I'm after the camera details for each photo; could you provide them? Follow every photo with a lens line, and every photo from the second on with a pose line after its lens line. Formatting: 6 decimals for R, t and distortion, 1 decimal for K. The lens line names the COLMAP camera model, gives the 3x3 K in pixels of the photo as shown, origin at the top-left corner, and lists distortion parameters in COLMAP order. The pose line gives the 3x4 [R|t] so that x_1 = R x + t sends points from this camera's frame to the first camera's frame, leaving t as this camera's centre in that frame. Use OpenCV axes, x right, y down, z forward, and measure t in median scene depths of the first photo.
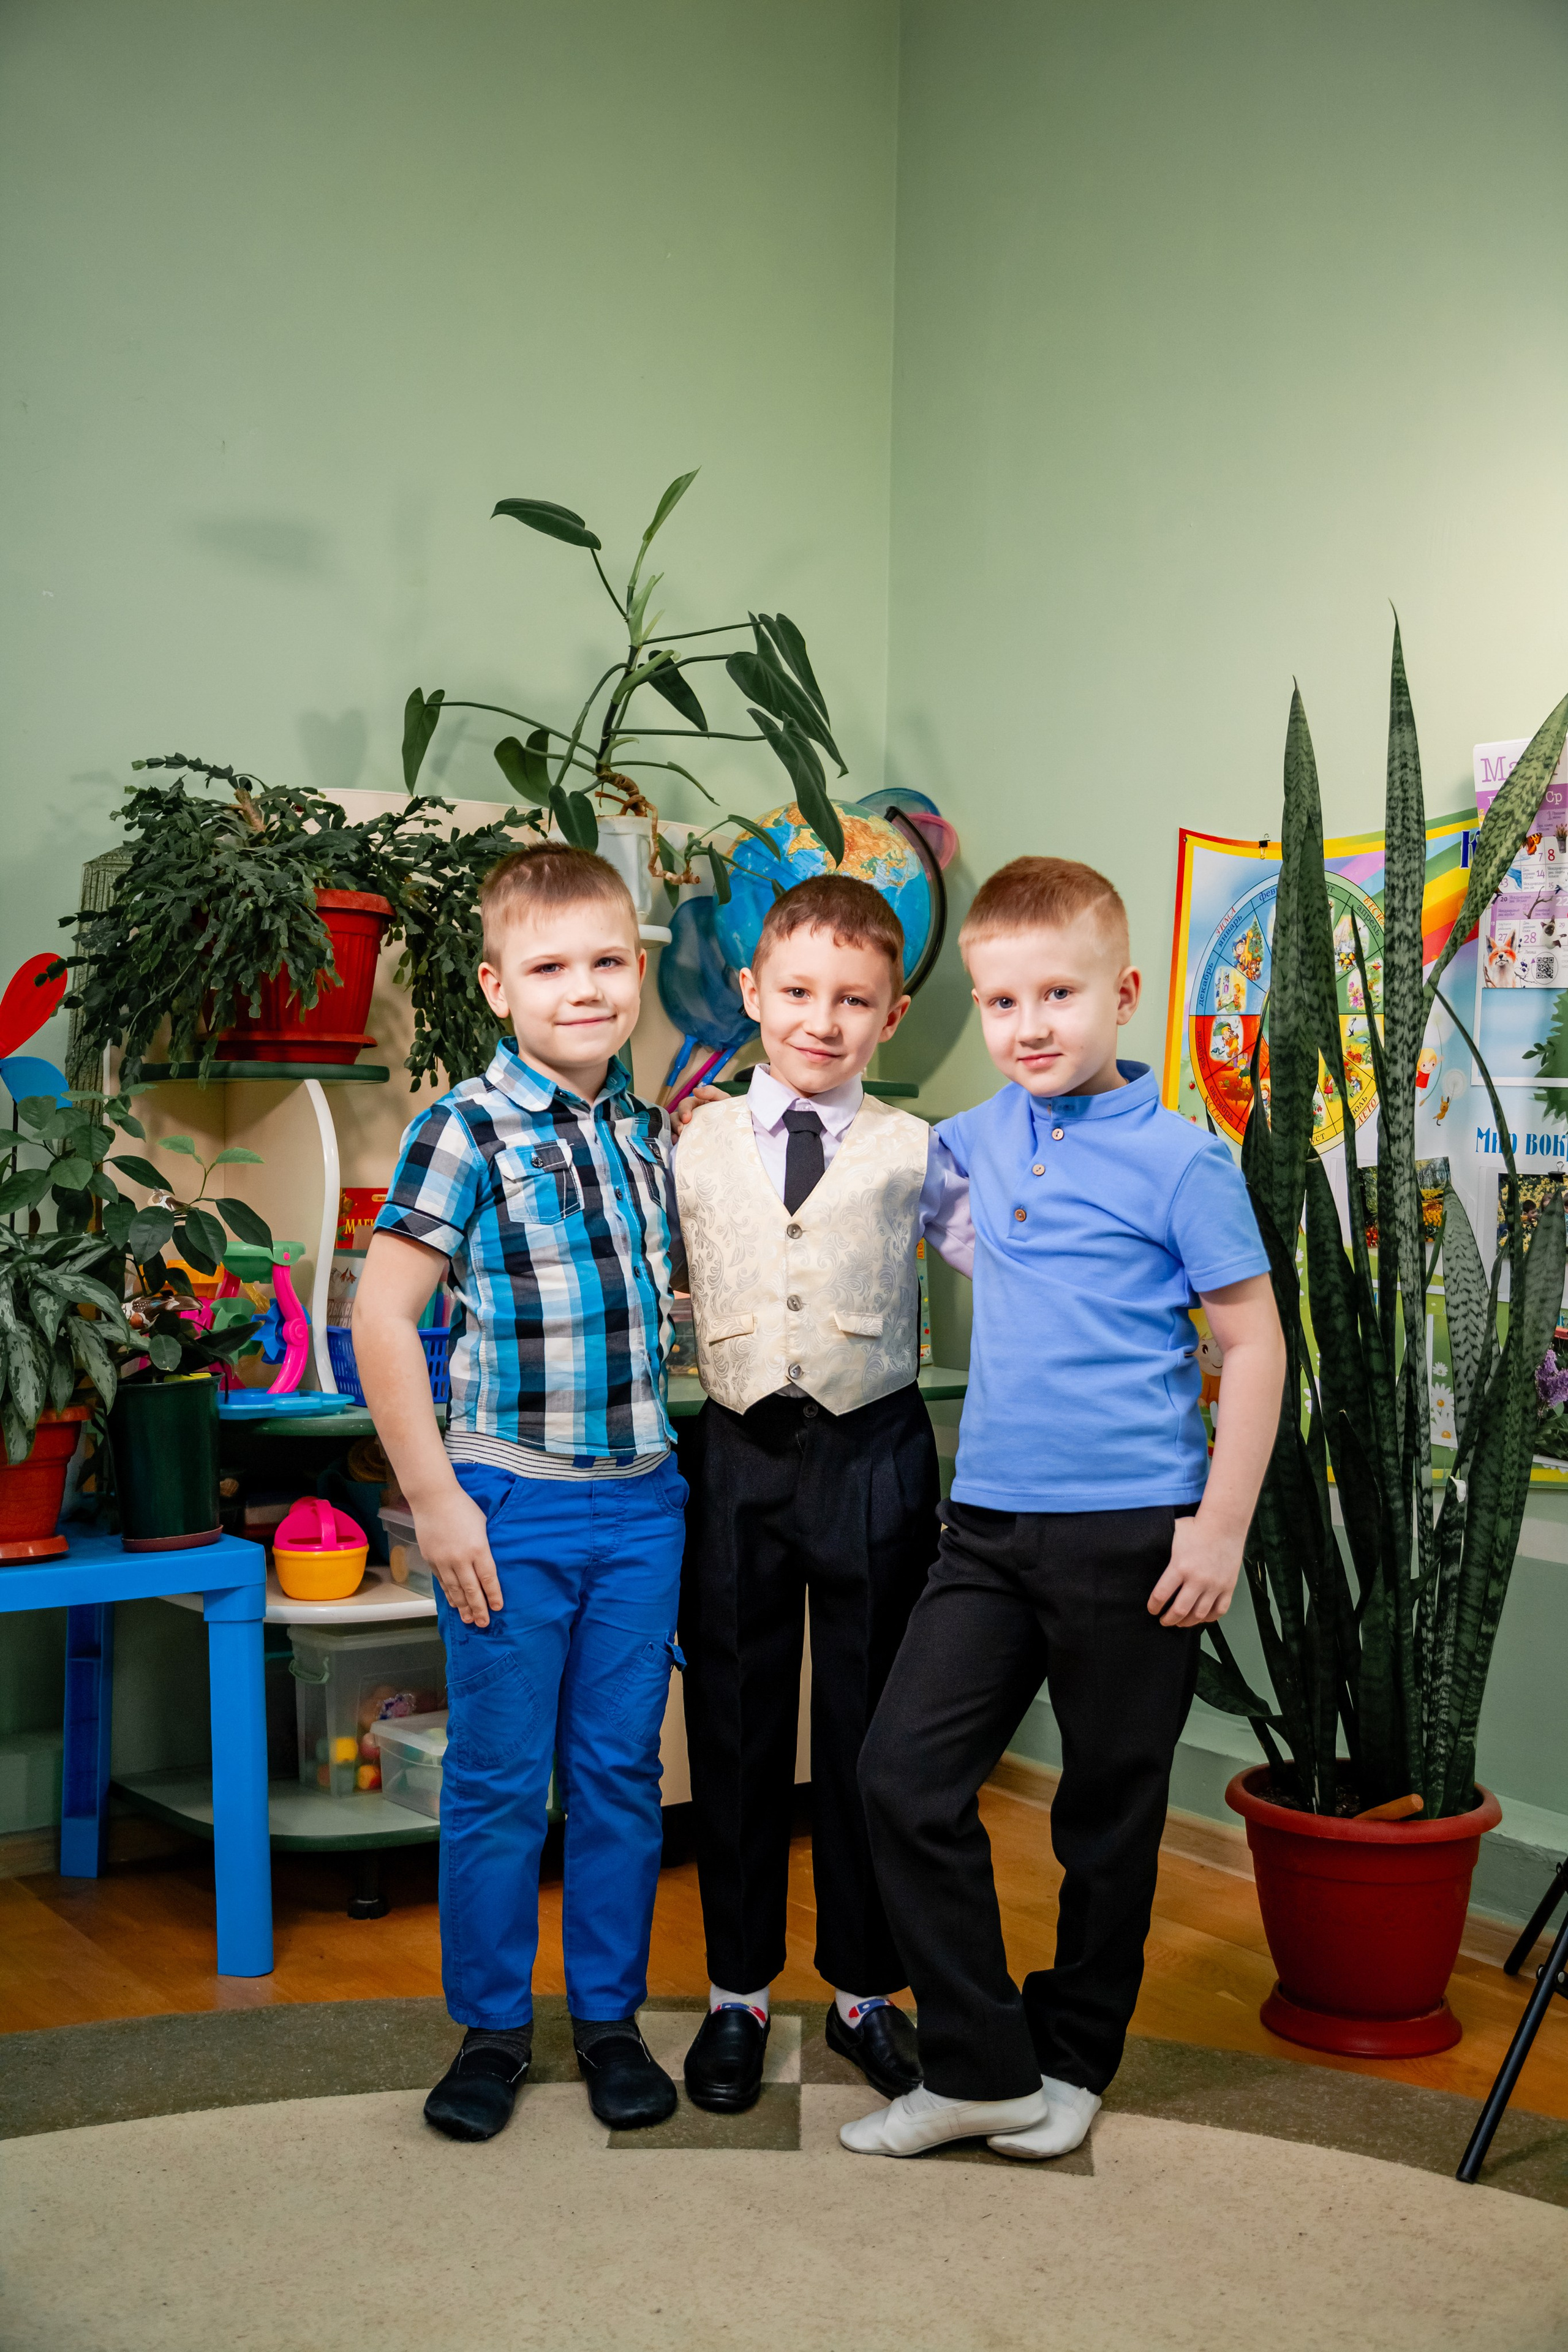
lens RADIAL K [[2568.7, 0, 786.8], [0, 2568.7, 1177.3], [0, 0, 1]] dist [0.033263, 0.070418]
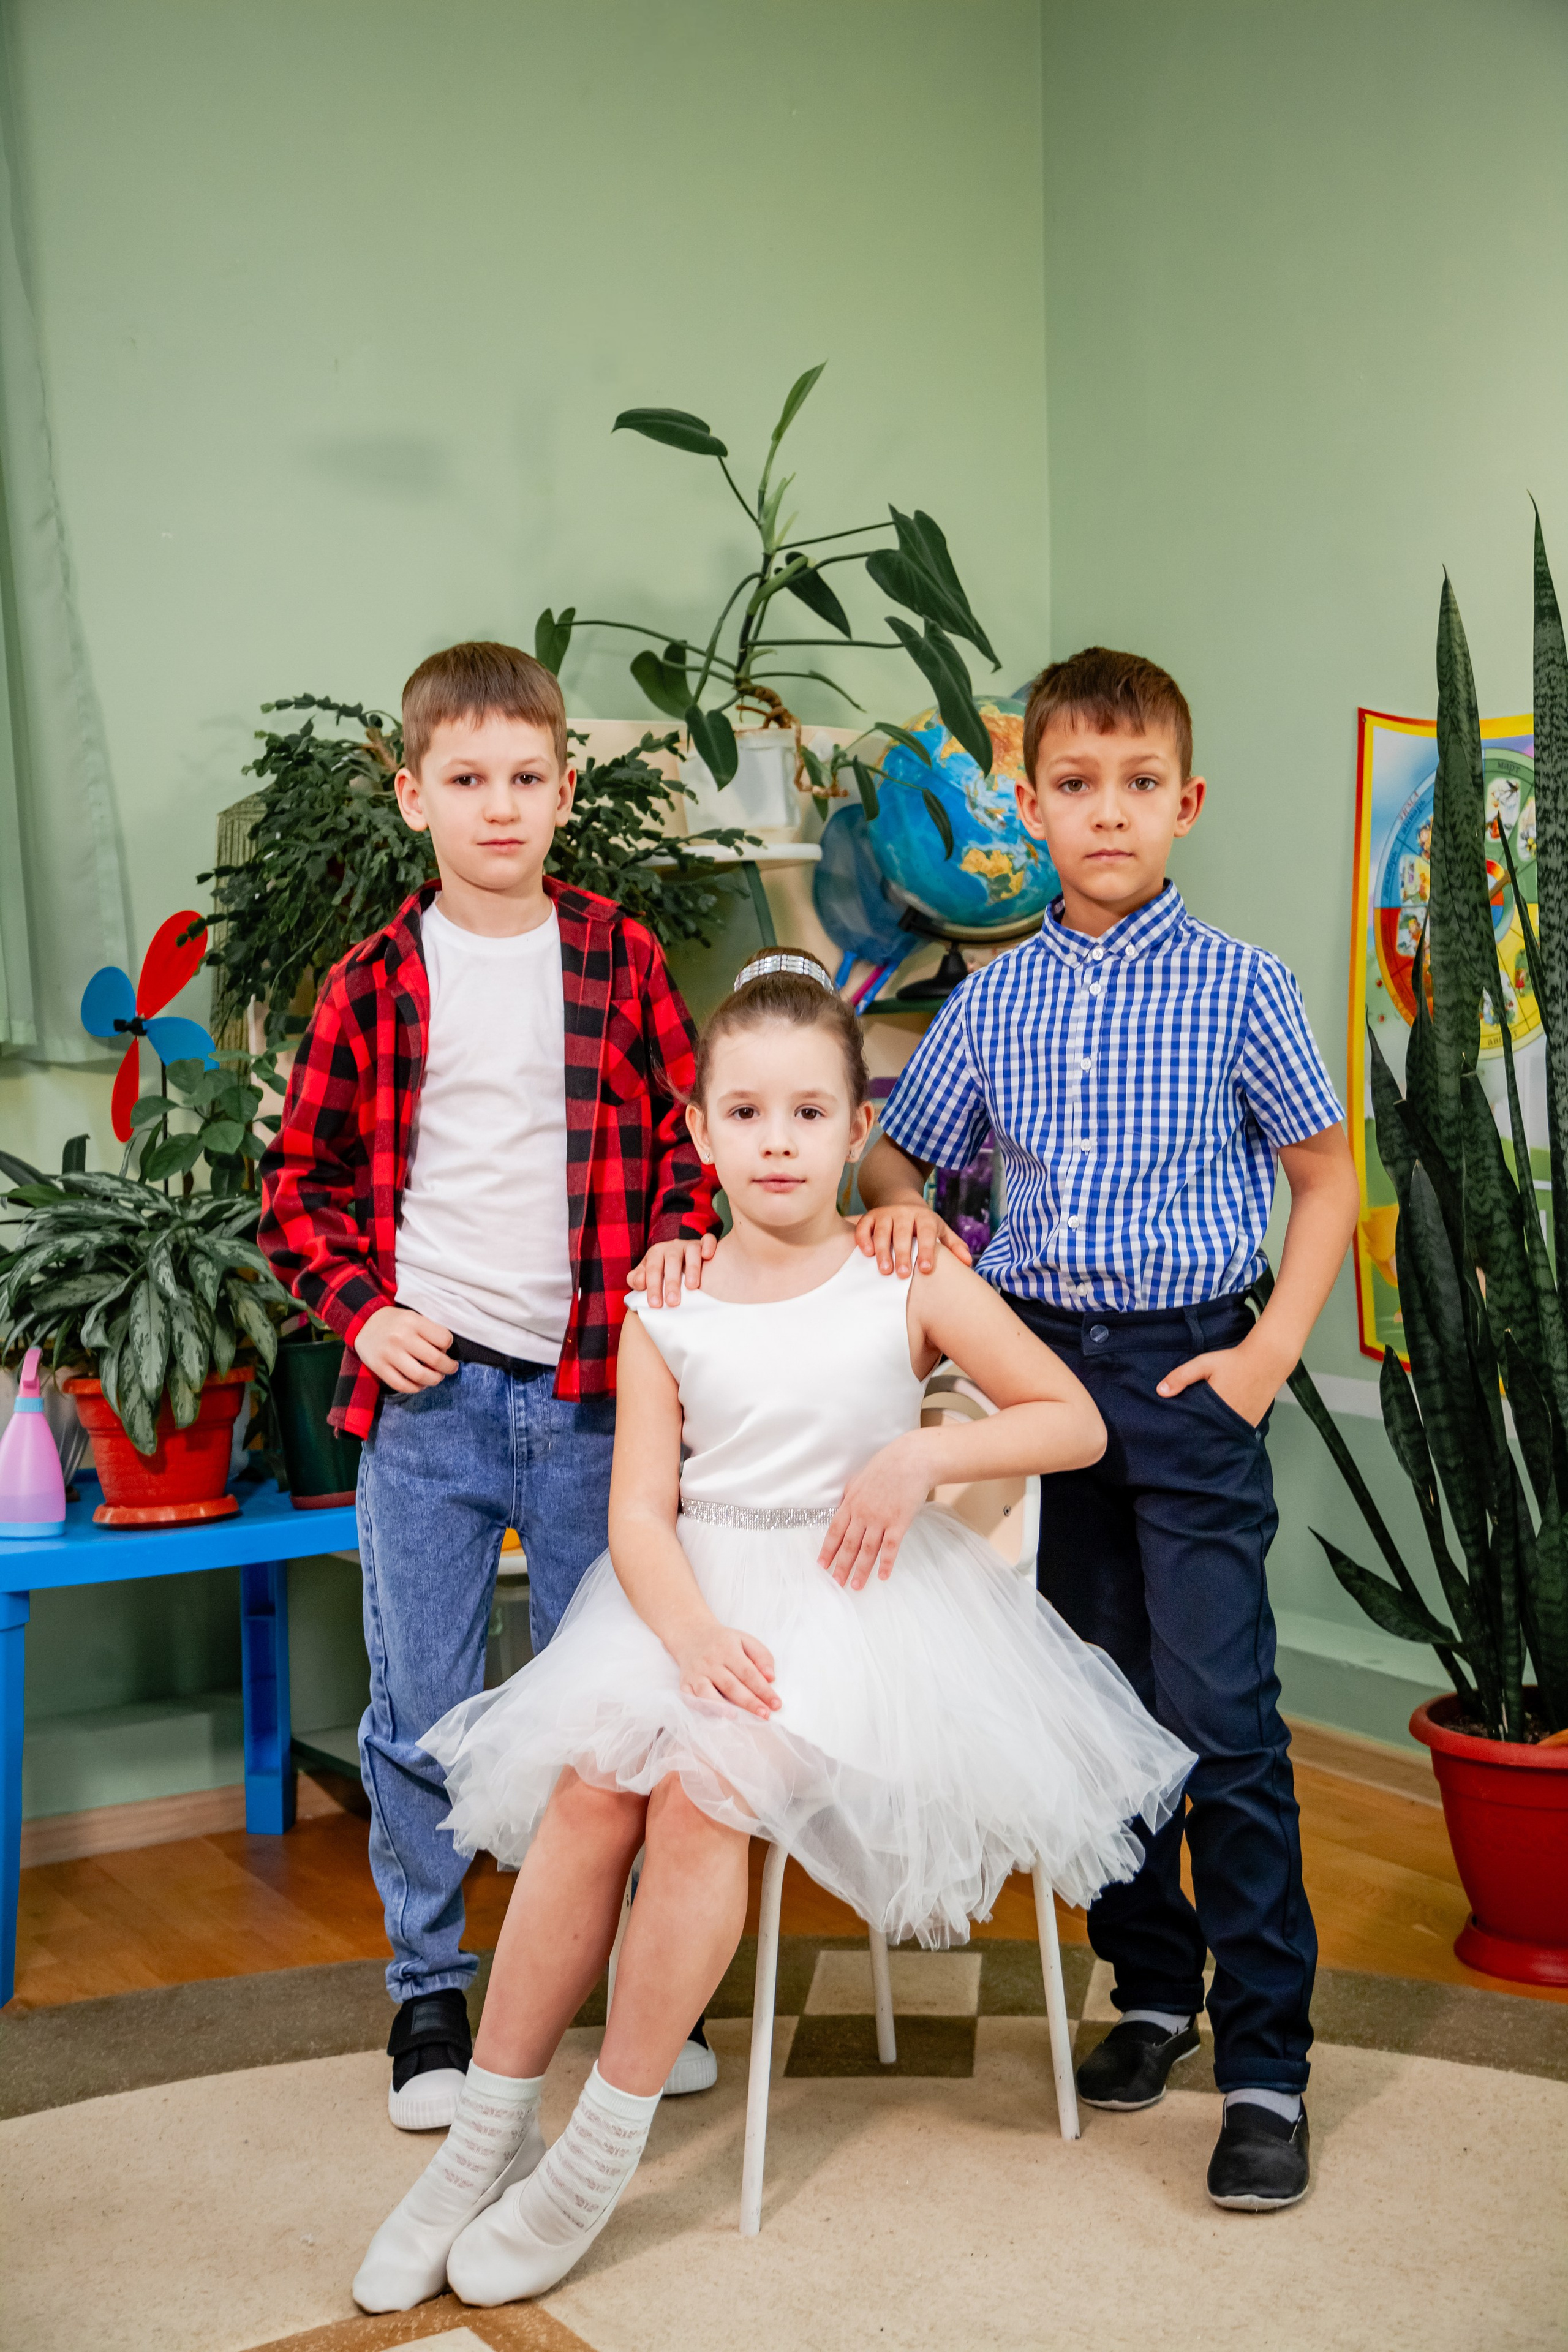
lens RADIAL K [[2964.4, 0, 770.4], [0, 2964.4, 1176.6], [0, 0, 1]] dist [0.106838, -0.030265]
pose [[0.995123, -0.040736, -0.089834, 0.038865], [0.044647, 0.998121, 0.041965, -0.025575], [0.087956, -0.045771, 0.995072, -0.137884]]
